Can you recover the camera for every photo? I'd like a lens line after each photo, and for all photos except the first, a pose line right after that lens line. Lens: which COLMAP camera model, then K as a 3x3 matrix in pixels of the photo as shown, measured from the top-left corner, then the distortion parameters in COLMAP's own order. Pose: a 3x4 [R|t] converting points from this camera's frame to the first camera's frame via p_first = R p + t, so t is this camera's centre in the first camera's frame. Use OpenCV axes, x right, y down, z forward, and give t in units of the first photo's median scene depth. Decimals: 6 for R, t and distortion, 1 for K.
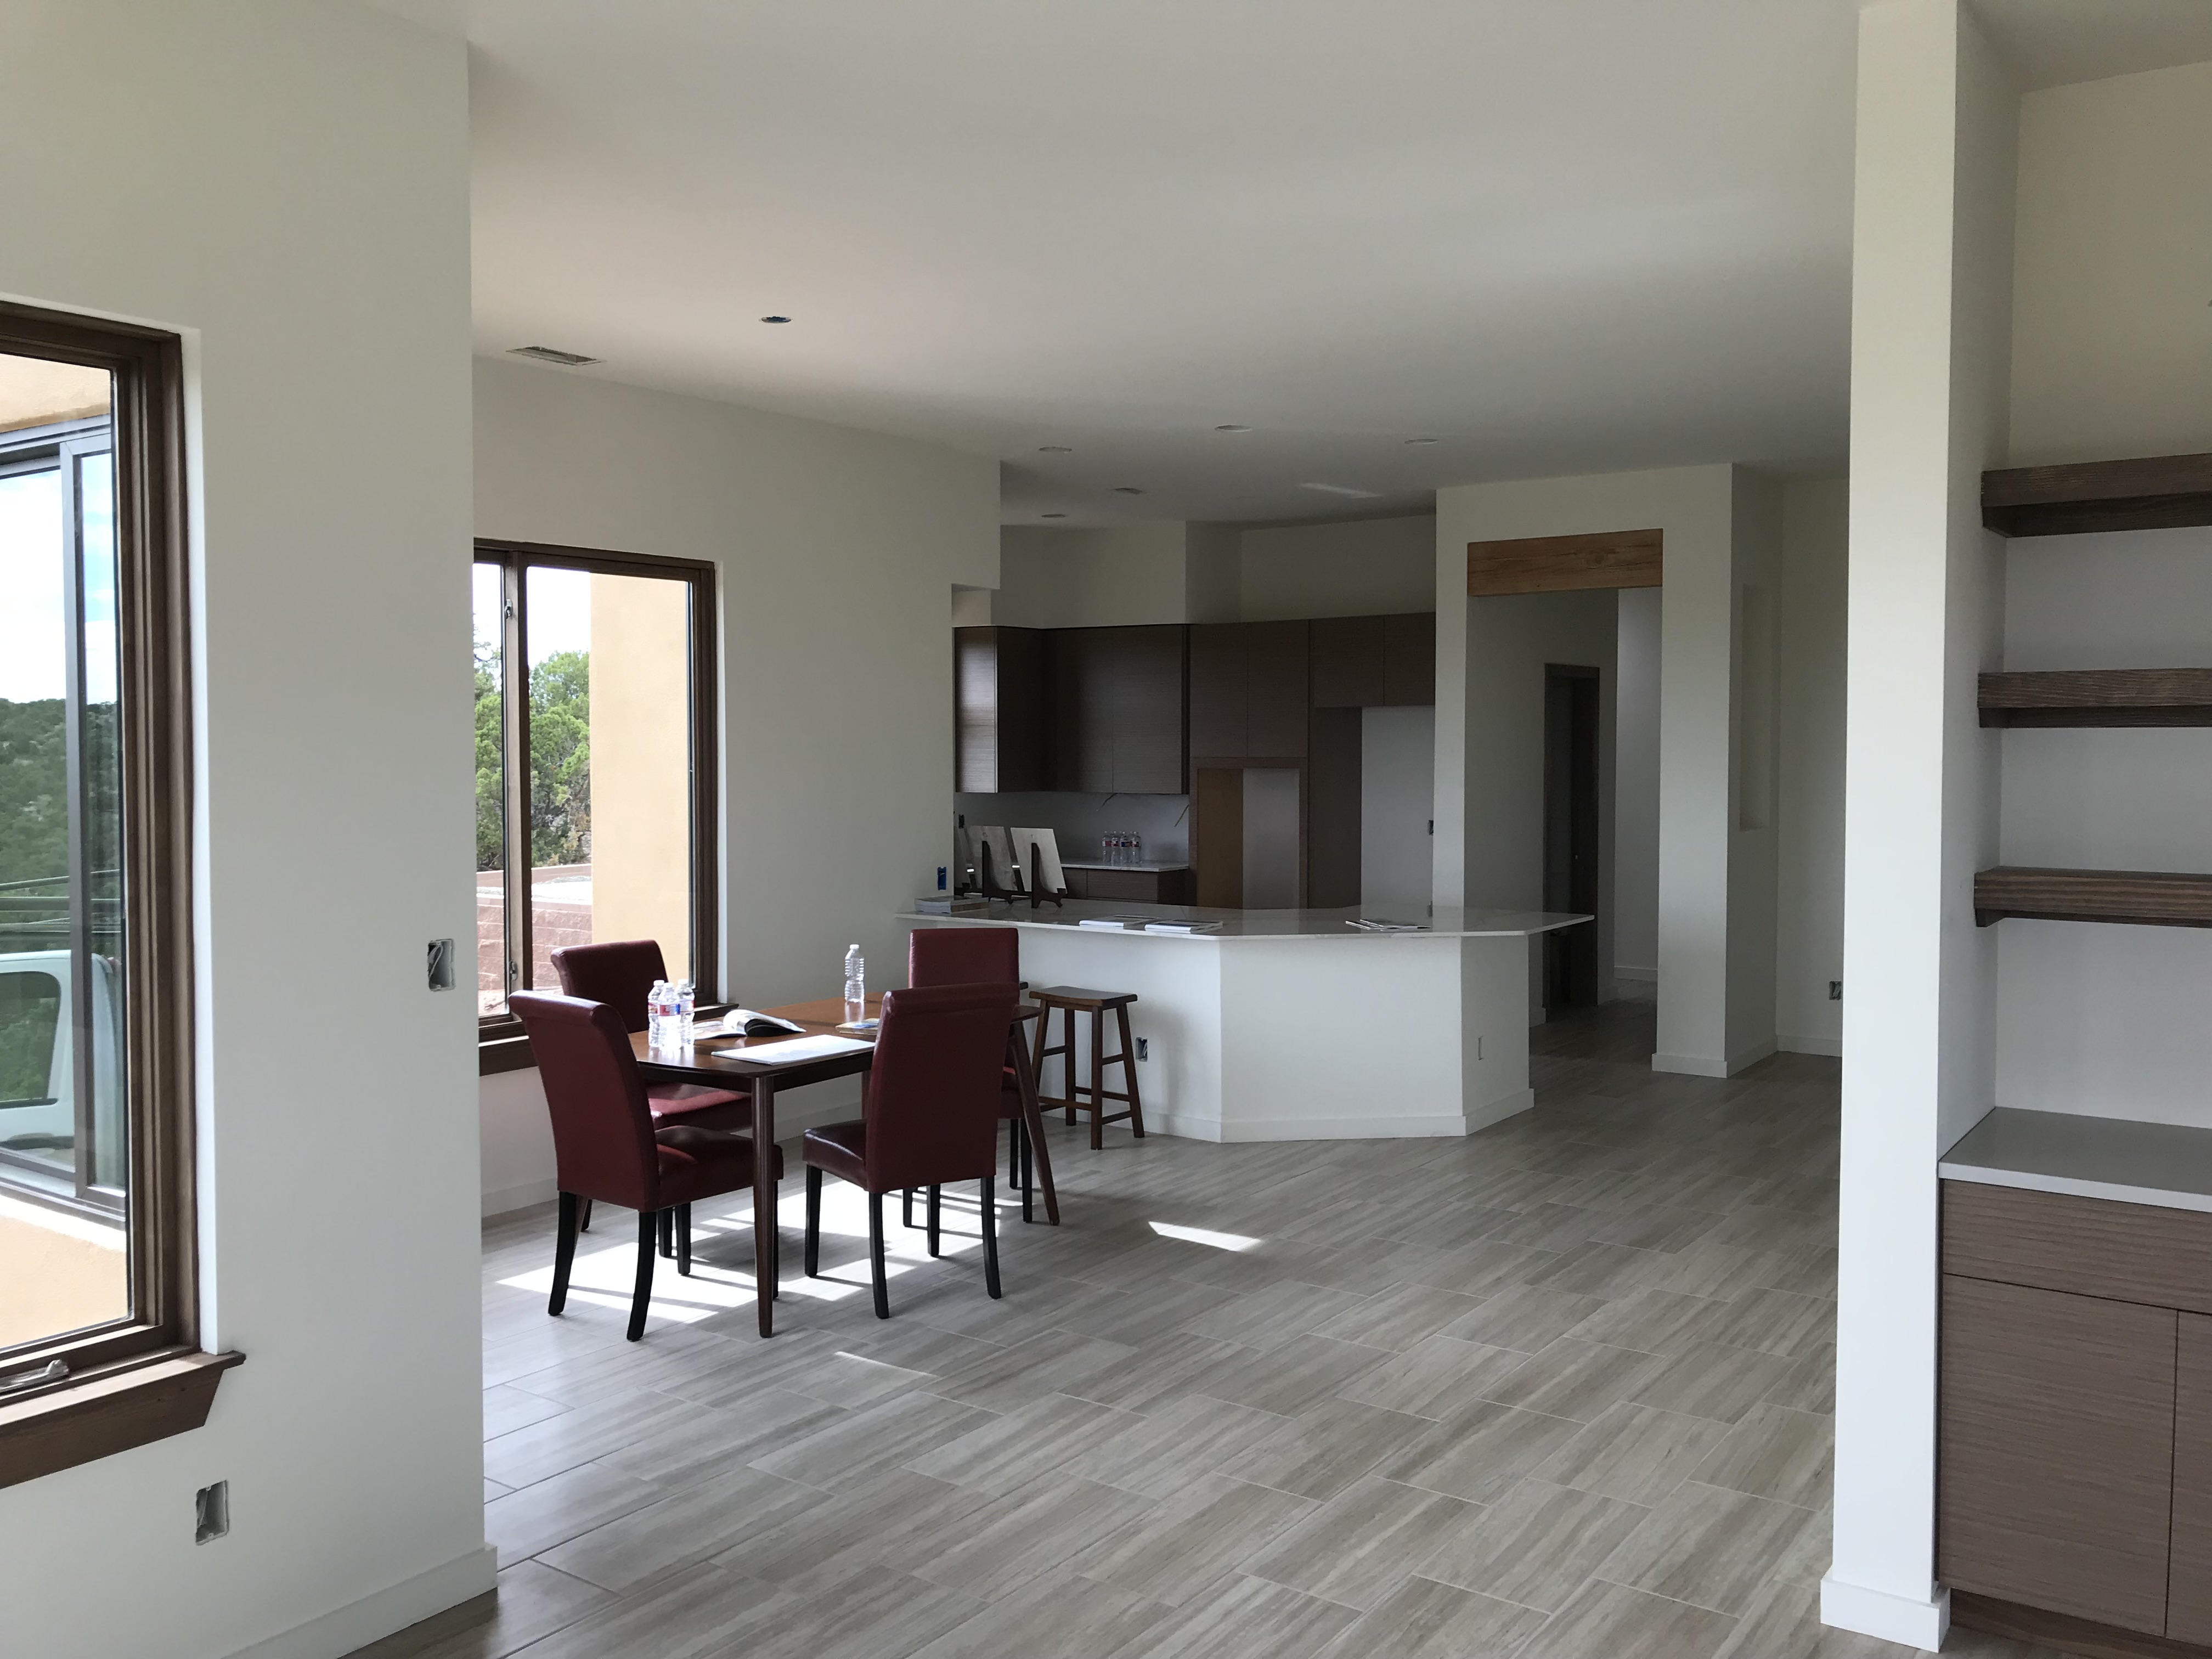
lens RADIAL K [[1848.3, 0, 1105.8], [0, 1848.3, 839.9], [0, 0, 1]] dist [0.051256, -0.008196]
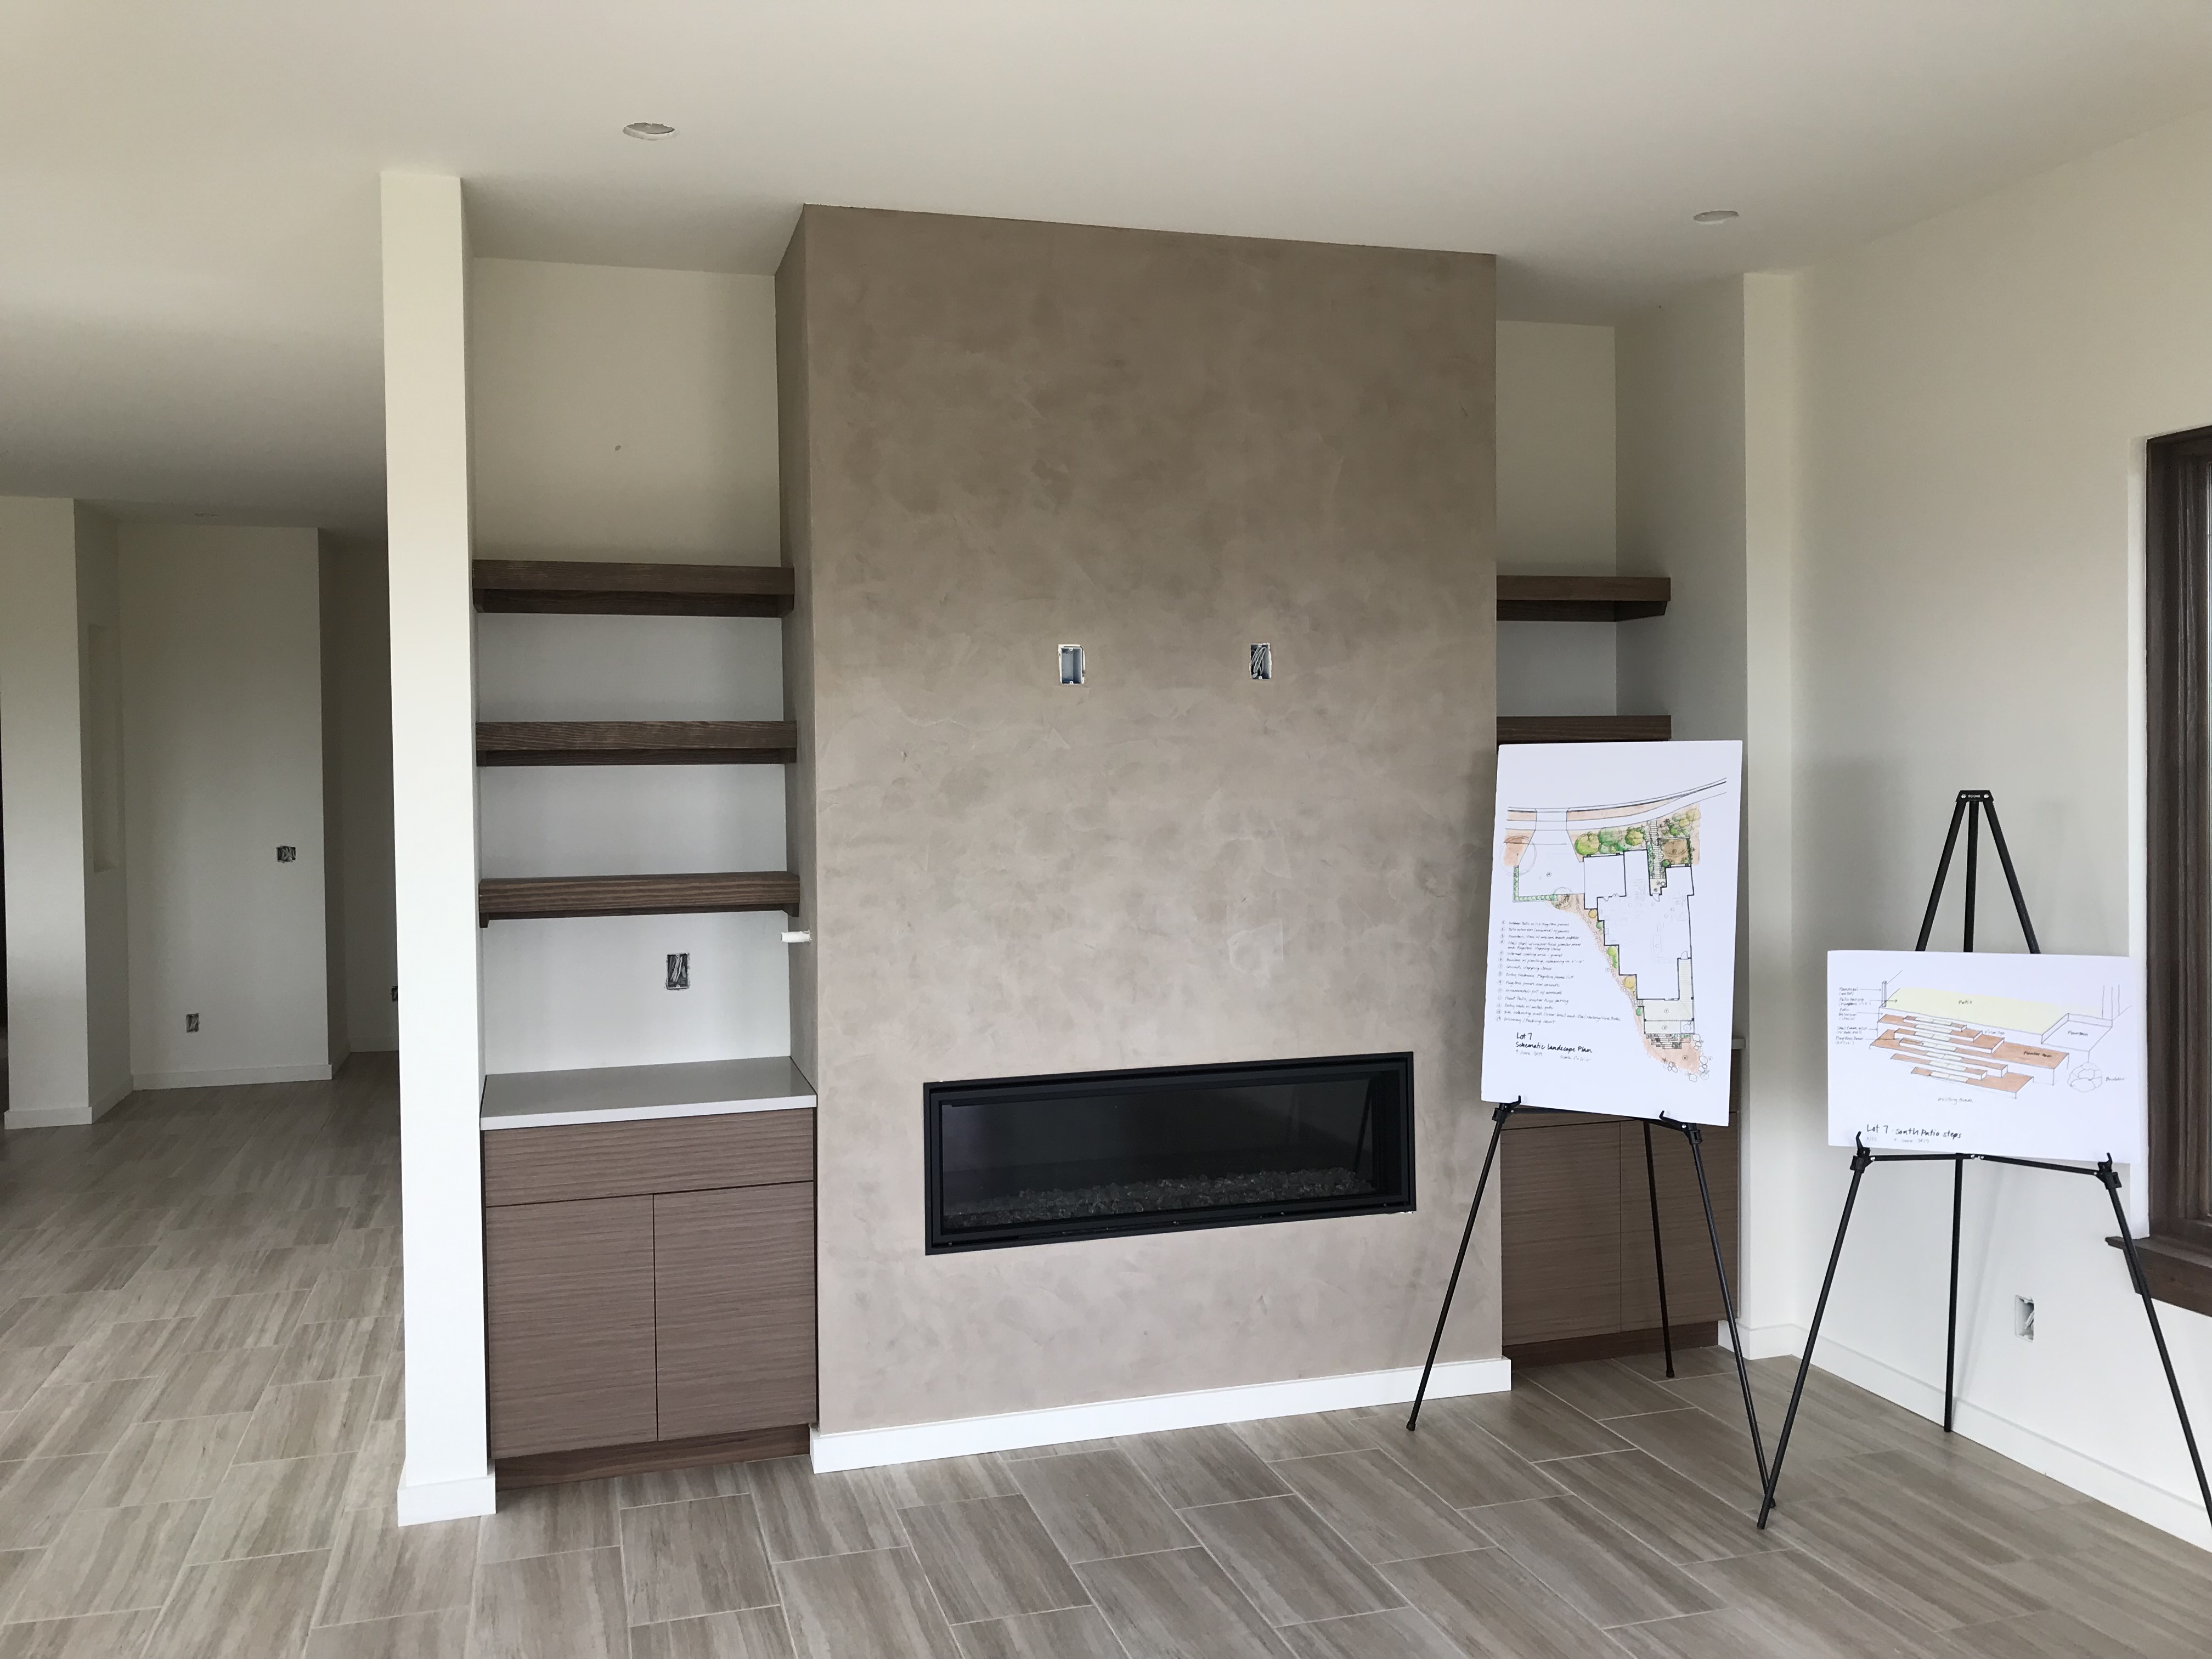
lens RADIAL K [[1848.3, 0, 1105.5], [0, 1848.3, 827.4], [0, 0, 1]] dist [0.051256, -0.008196]
pose [[0.620898, -0.025039, 0.783491, -0.223147], [0.048033, 0.998827, -0.006144, 0.007889], [-0.782418, 0.041449, 0.621373, -0.081070]]
